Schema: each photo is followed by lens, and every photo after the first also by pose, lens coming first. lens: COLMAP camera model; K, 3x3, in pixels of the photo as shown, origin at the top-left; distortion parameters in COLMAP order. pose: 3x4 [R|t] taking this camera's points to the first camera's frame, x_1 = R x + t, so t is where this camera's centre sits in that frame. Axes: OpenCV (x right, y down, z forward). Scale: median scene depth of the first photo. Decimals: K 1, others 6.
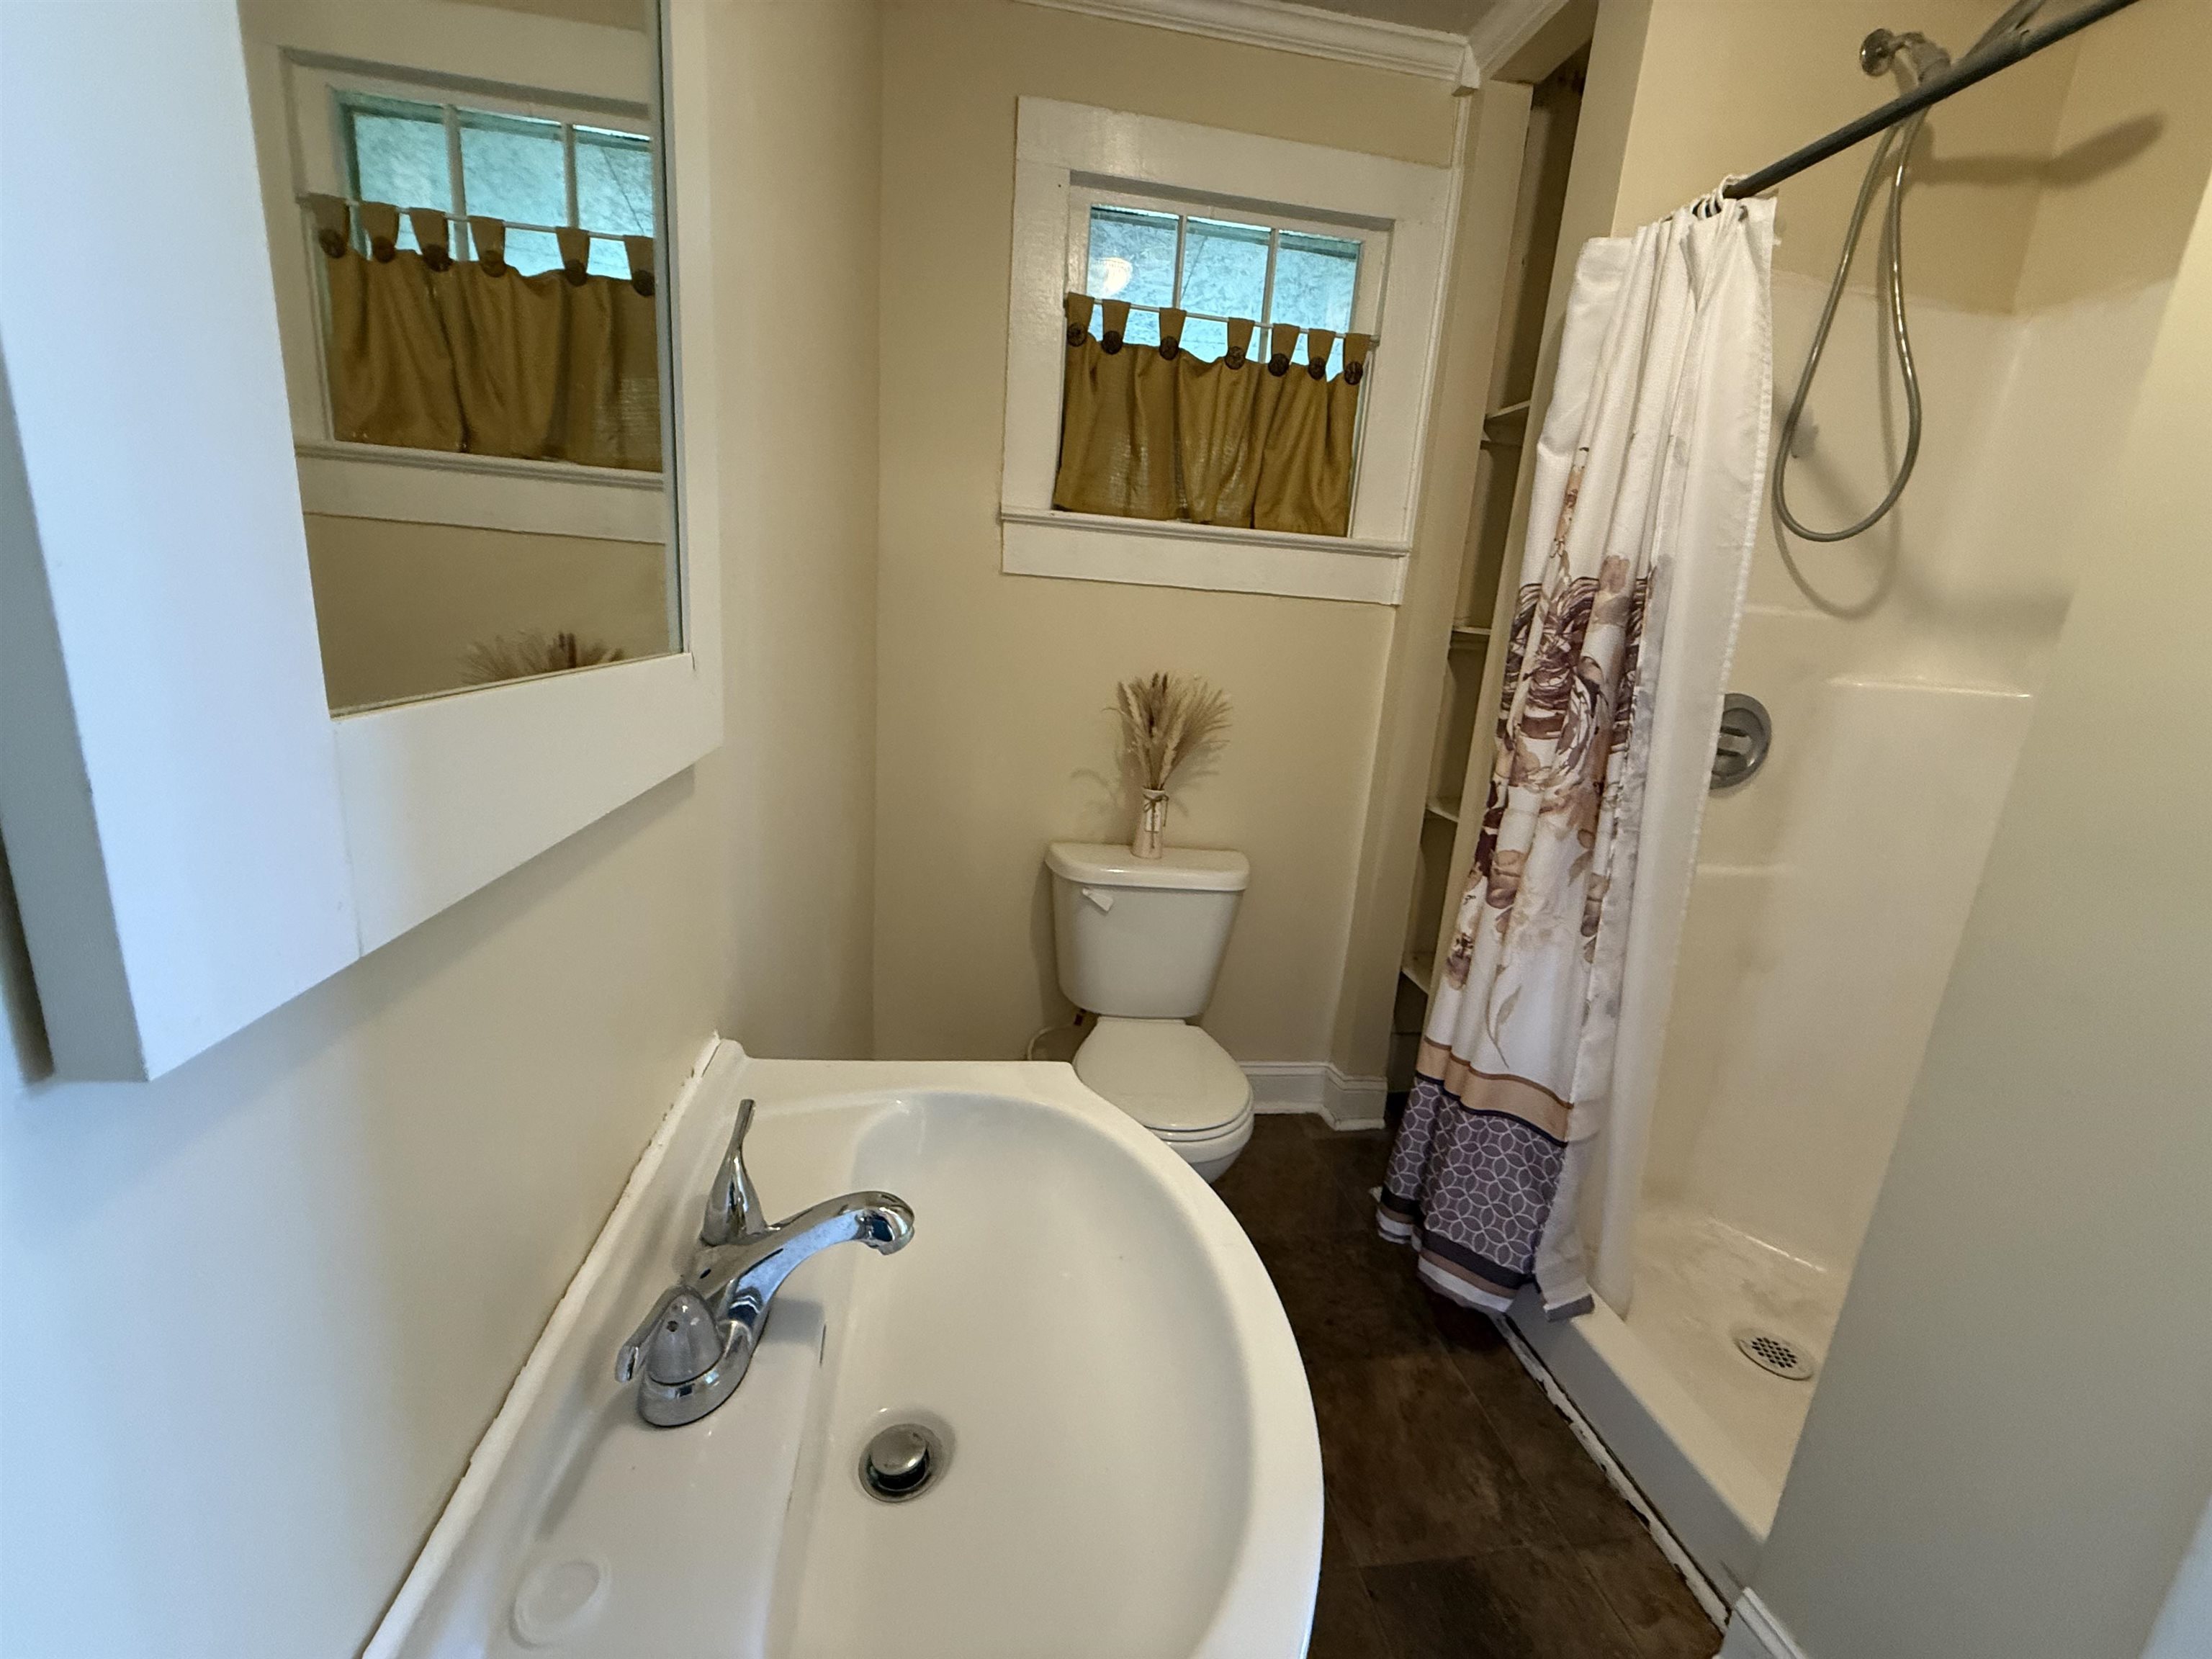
lens RADIAL K [[878.7, 0, 1100.2], [0, 878.7, 822.3], [0, 0, 1]] dist [0.000116, -0.000402]
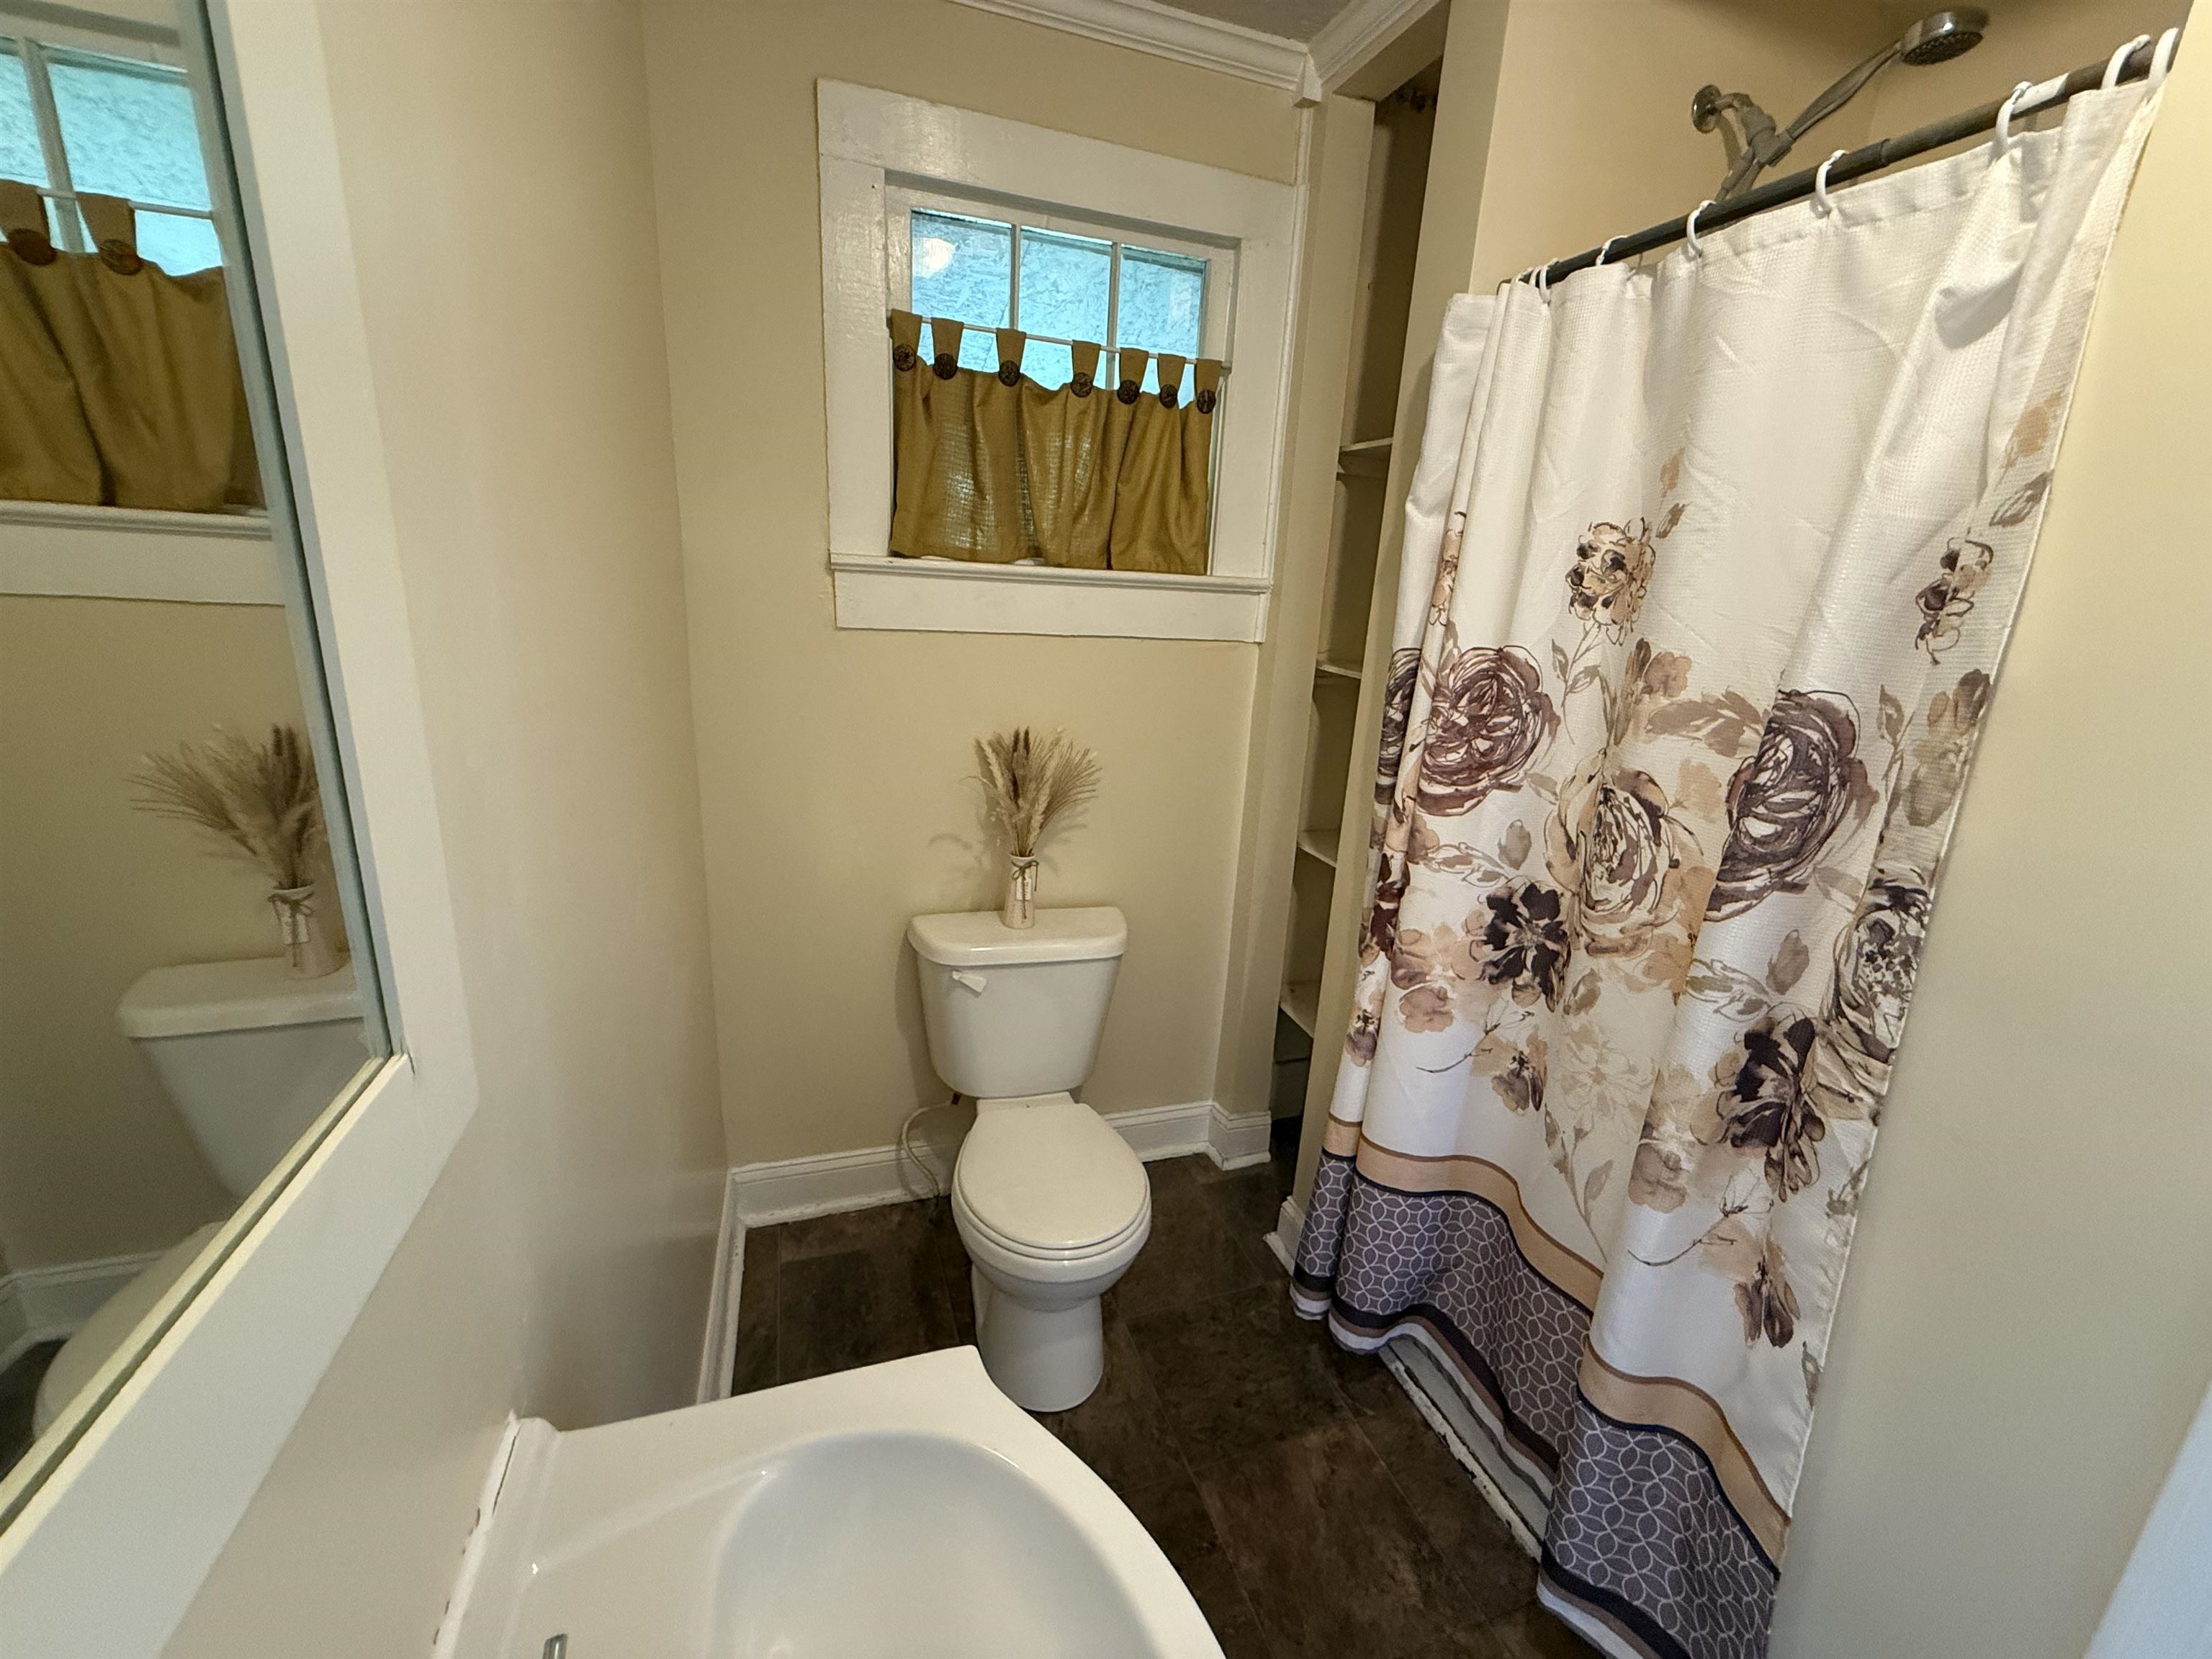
lens RADIAL K [[878.7, 0, 1100.1], [0, 878.7, 822.7], [0, 0, 1]] dist [0.000116, -0.000402]
pose [[0.984009, -0.066051, 0.165420, -0.010296], [0.058184, 0.996952, 0.051968, -0.127386], [-0.168349, -0.041512, 0.984853, 0.078704]]
